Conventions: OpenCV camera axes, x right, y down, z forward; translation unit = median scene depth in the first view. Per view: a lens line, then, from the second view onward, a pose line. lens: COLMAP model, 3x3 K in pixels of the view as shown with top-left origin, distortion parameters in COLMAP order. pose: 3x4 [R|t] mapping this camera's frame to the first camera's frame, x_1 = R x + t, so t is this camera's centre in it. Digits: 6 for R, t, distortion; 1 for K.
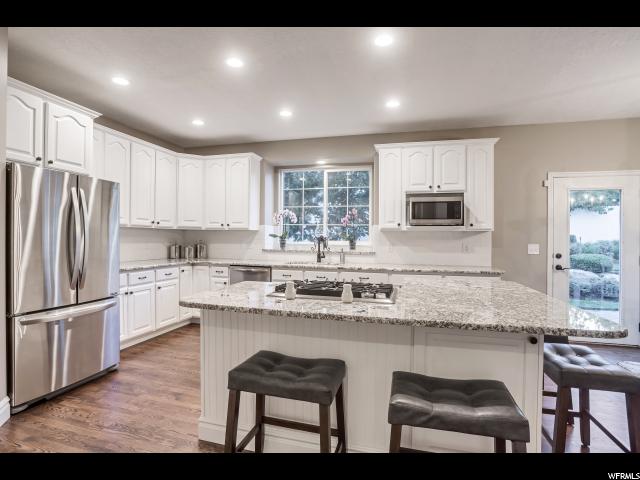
lens RADIAL K [[330.2, 0, 316.7], [0, 330.2, 235.7], [0, 0, 1]] dist [-0.005503, -0.000699]
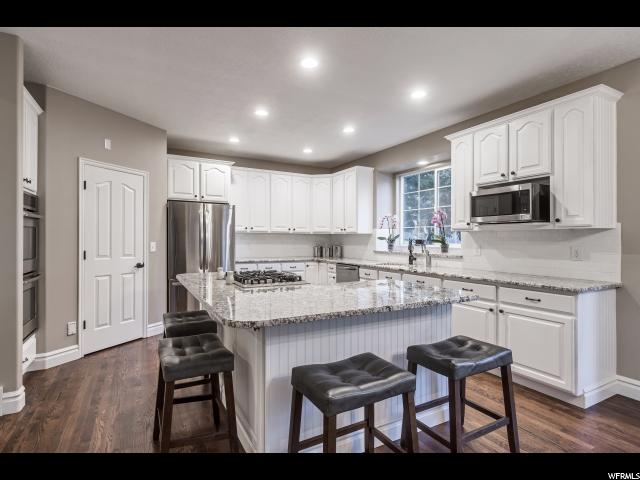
lens RADIAL K [[330.2, 0, 323.0], [0, 330.2, 237.4], [0, 0, 1]] dist [-0.005503, -0.000699]
pose [[0.705303, -0.009258, -0.708846, 0.539721], [-0.000785, 0.999904, -0.013841, 0.013066], [0.708906, 0.010319, 0.705228, 0.120622]]
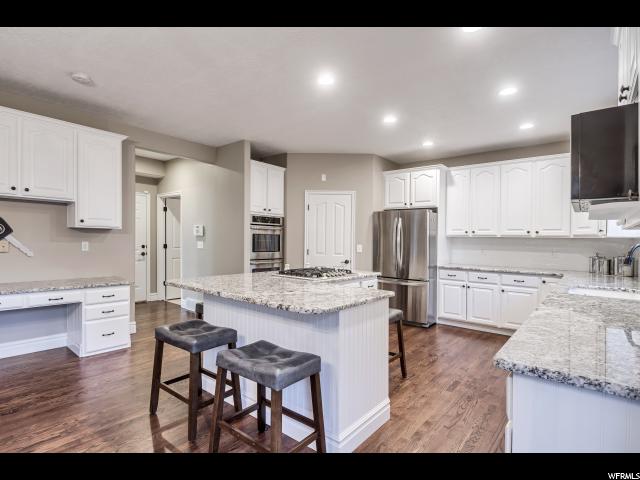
lens RADIAL K [[330.2, 0, 313.7], [0, 330.2, 243.7], [0, 0, 1]] dist [-0.005503, -0.000699]
pose [[-0.409528, -0.014617, -0.912181, 0.693637], [-0.025367, 0.999667, -0.004630, 0.018943], [0.911945, 0.021244, -0.409762, 0.755957]]
